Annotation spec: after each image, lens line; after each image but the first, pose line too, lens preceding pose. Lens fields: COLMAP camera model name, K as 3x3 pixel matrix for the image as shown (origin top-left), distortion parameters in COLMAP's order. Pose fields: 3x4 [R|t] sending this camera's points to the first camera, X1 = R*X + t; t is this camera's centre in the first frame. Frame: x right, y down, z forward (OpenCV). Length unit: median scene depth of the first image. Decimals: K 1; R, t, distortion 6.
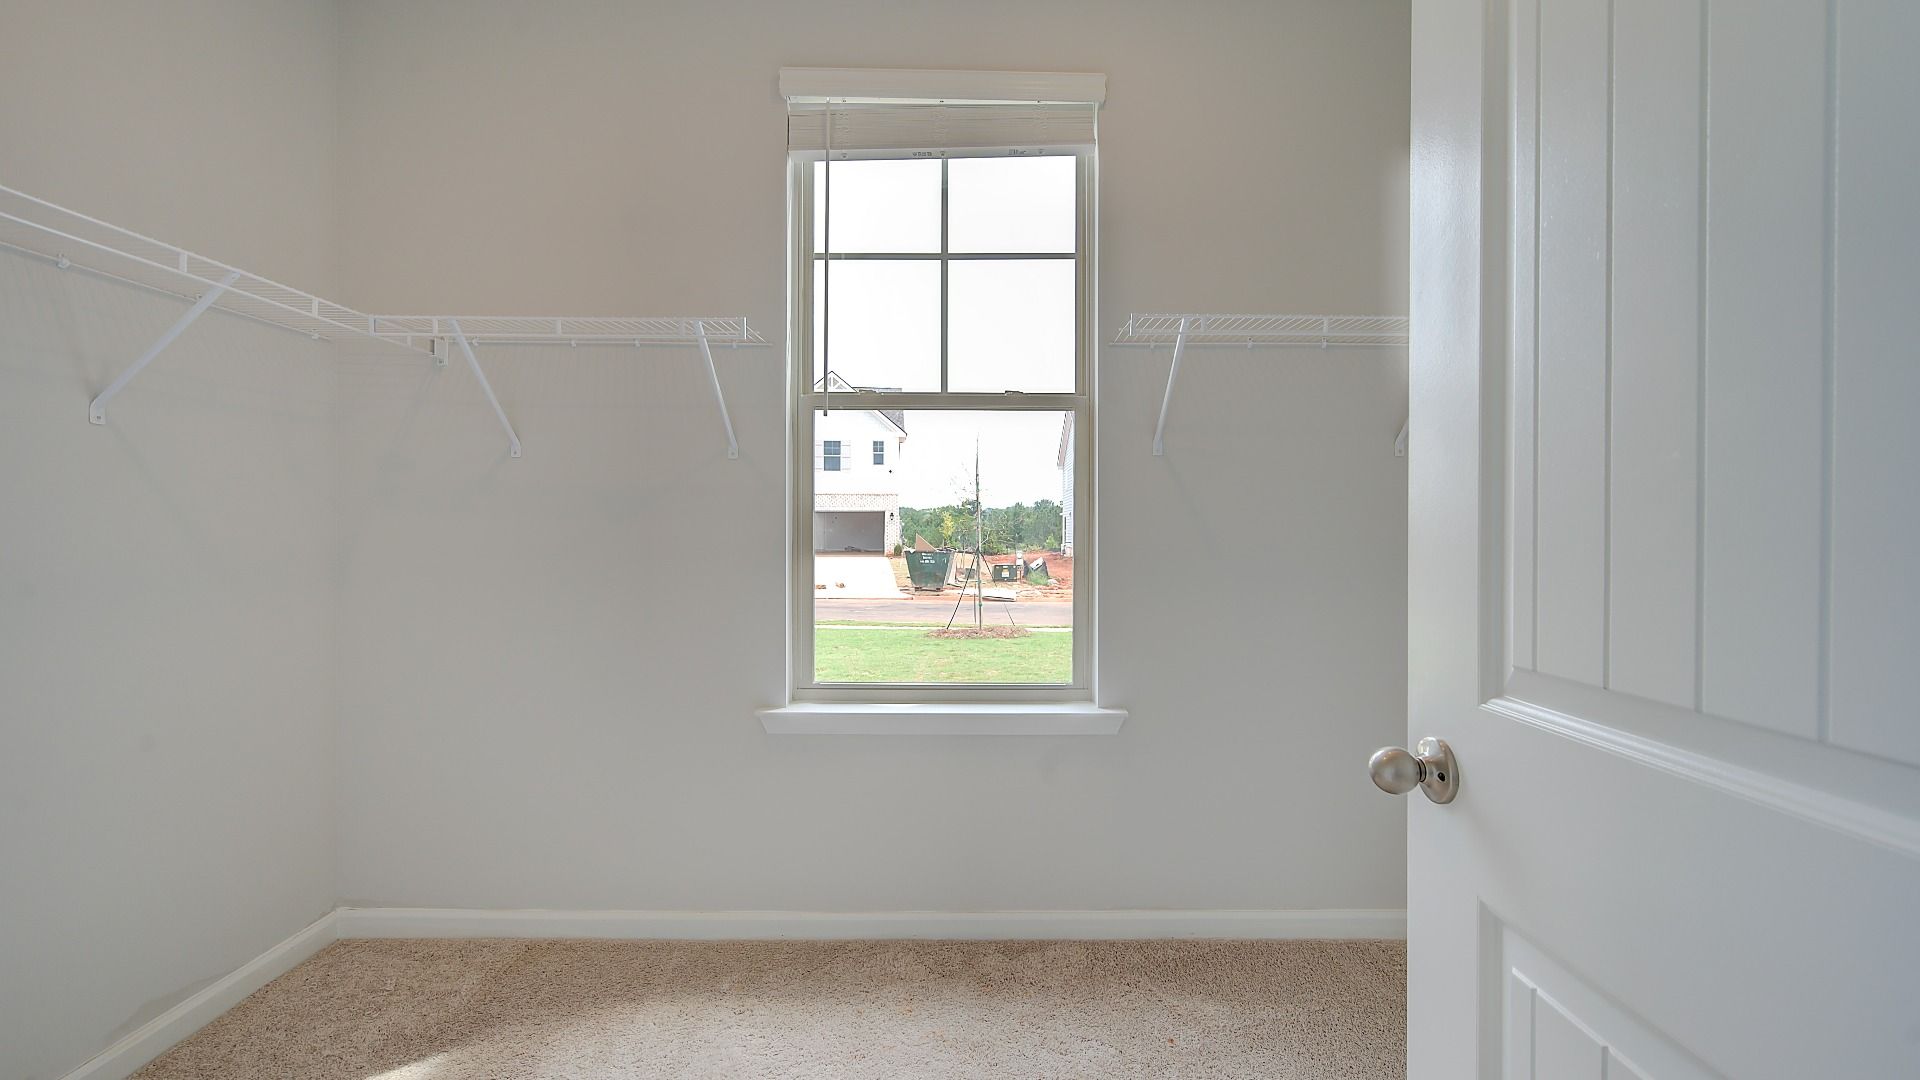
lens RADIAL K [[767.5, 0, 960.0], [0, 767.5, 540.0], [0, 0, 1]] dist [-0.000217, -0.000022]
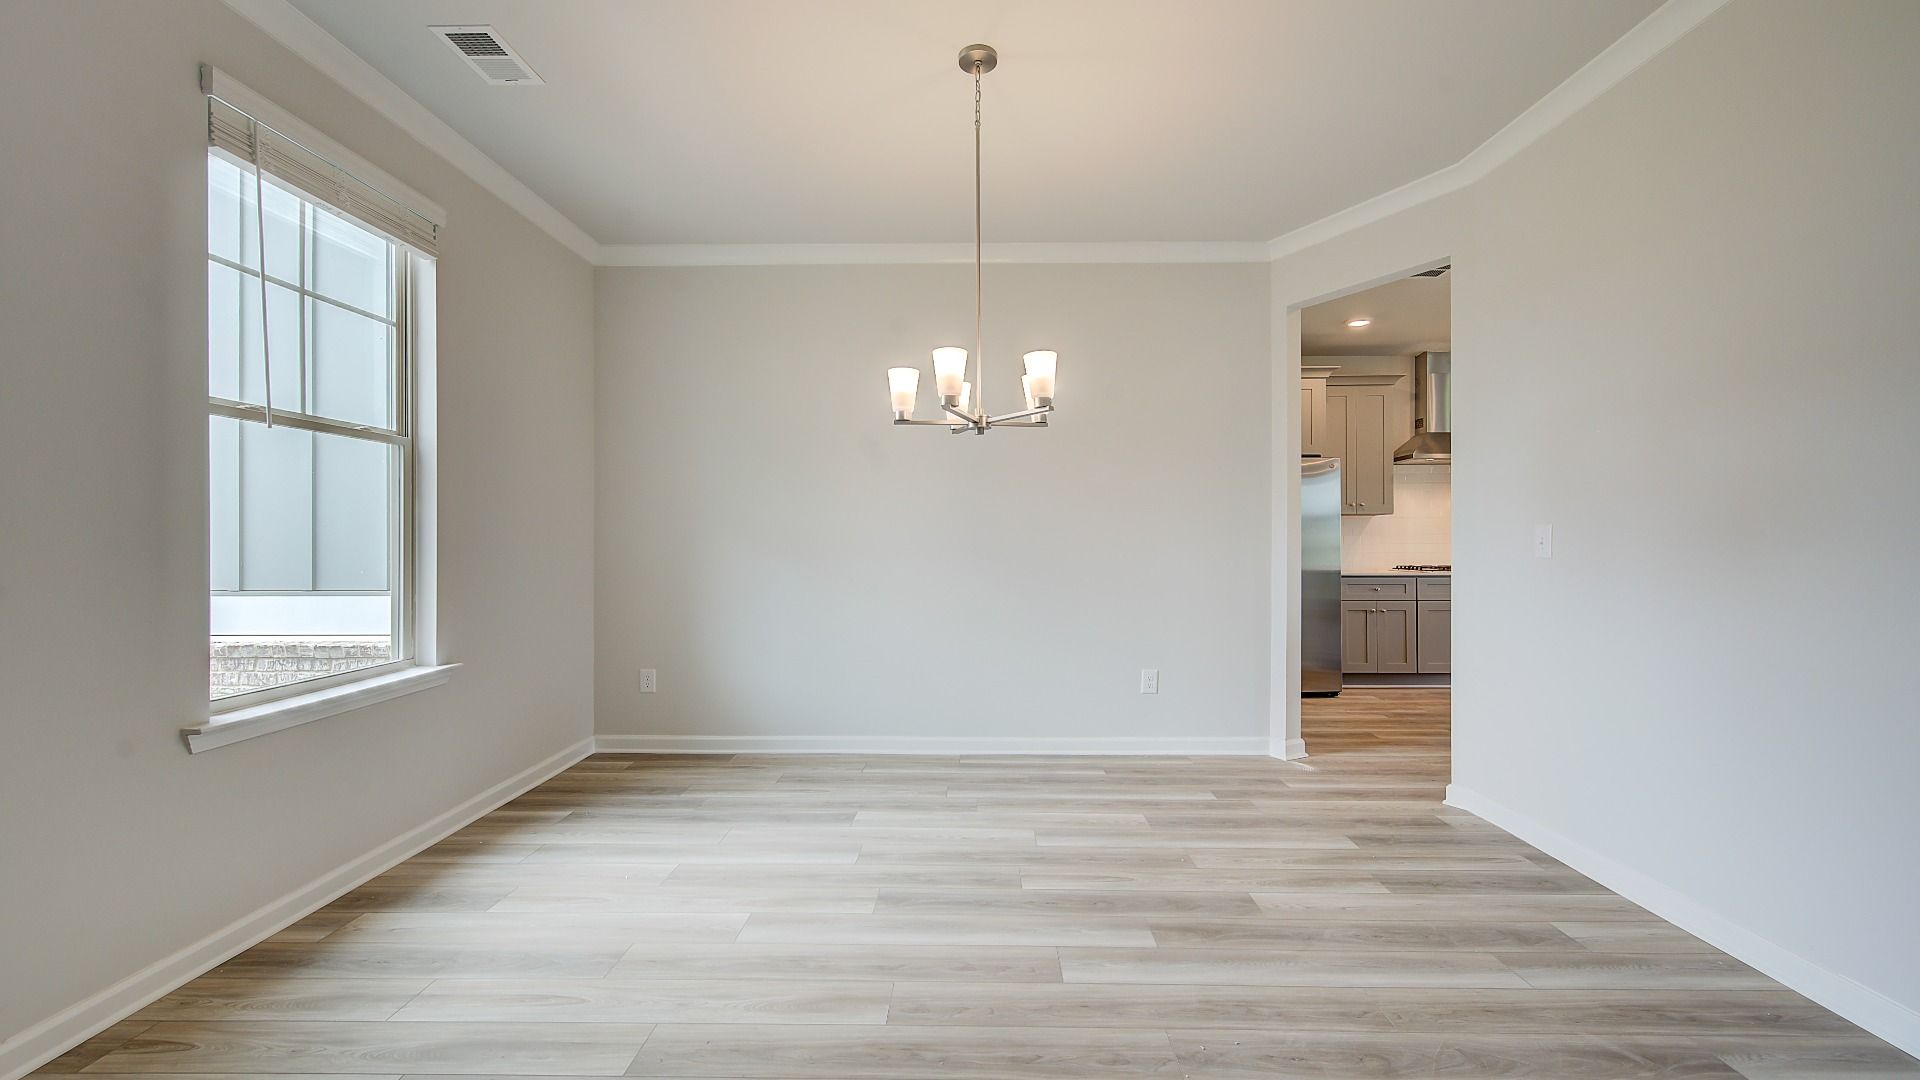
lens RADIAL K [[767.5, 0, 960.0], [0, 767.5, 540.0], [0, 0, 1]] dist [-0.000217, -0.000022]
pose [[0.024659, -0.024461, 0.999397, -1.087337], [0.006931, 0.999681, 0.024297, -0.030113], [-0.999672, 0.006328, 0.024821, 0.035594]]
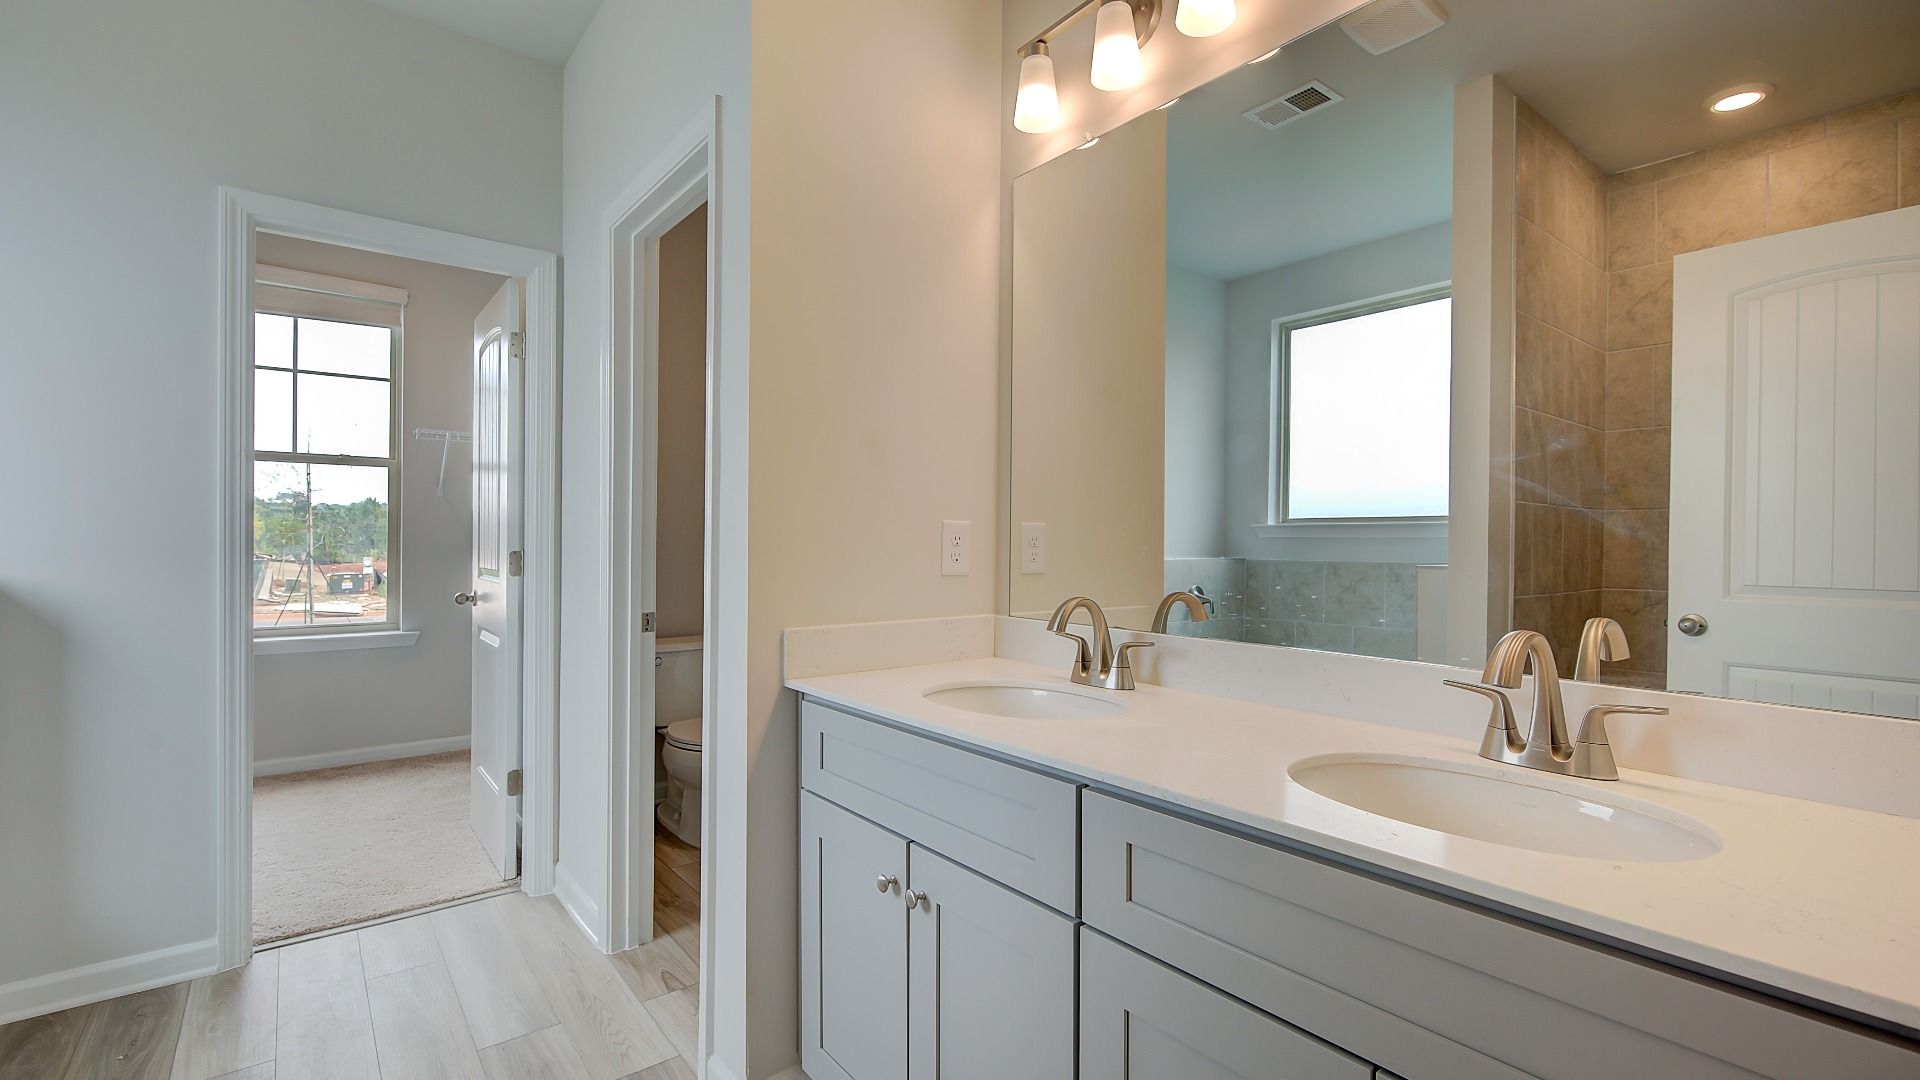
lens RADIAL K [[822.8, 0, 960.0], [0, 822.8, 540.0], [0, 0, 1]] dist [0.000452, 0.000025]
pose [[0.766588, 0.004632, 0.642122, -0.059048], [0.000398, 0.999970, -0.007690, 0.013456], [-0.642139, 0.006151, 0.766564, -1.299994]]
